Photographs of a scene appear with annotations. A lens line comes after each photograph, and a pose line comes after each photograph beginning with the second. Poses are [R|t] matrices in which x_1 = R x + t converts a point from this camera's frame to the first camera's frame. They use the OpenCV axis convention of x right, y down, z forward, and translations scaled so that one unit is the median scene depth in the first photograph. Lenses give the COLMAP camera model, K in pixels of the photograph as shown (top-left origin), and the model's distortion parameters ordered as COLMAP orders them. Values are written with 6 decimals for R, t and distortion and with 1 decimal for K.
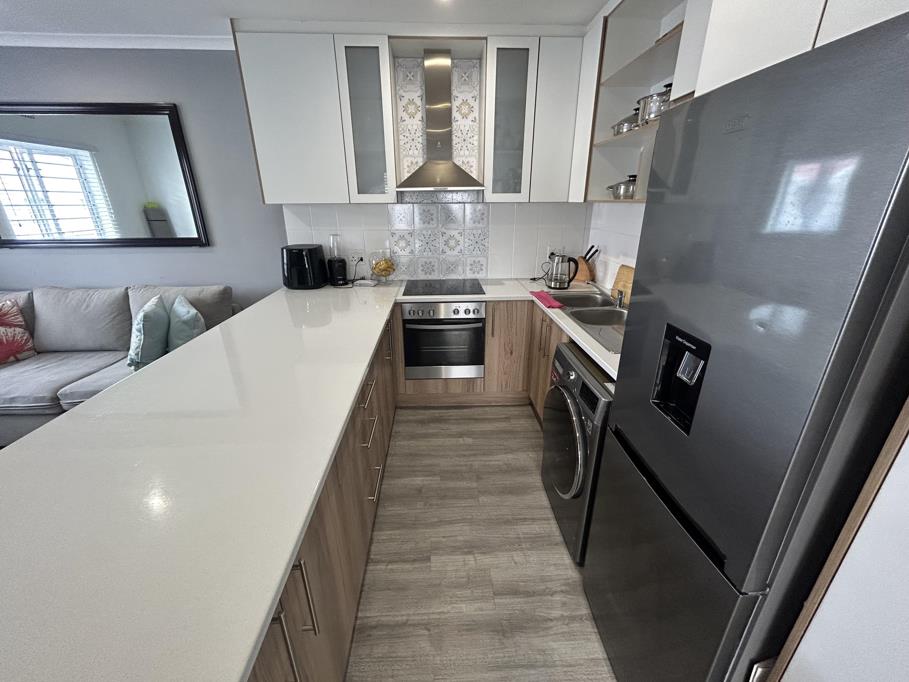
lens RADIAL K [[369.3, 0, 453.0], [0, 369.3, 341.7], [0, 0, 1]] dist [-0.001319, -0.000083]
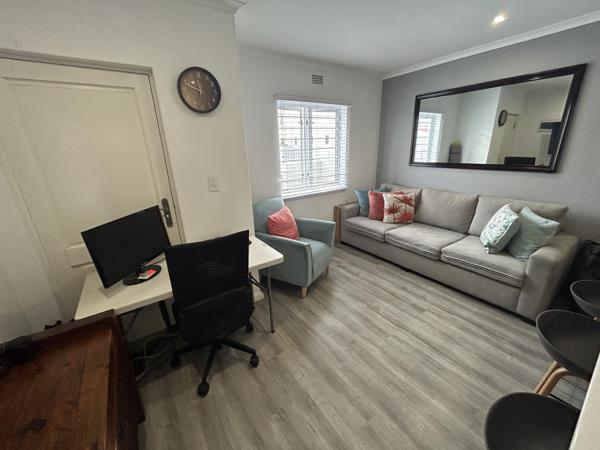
lens RADIAL K [[243.8, 0, 300.0], [0, 243.8, 224.7], [0, 0, 1]] dist [-0.001319, -0.000083]
pose [[0.538265, 0.252304, -0.804123, -0.443090], [-0.280937, 0.953280, 0.111050, 0.072499], [0.794572, 0.166134, 0.583999, -0.183293]]
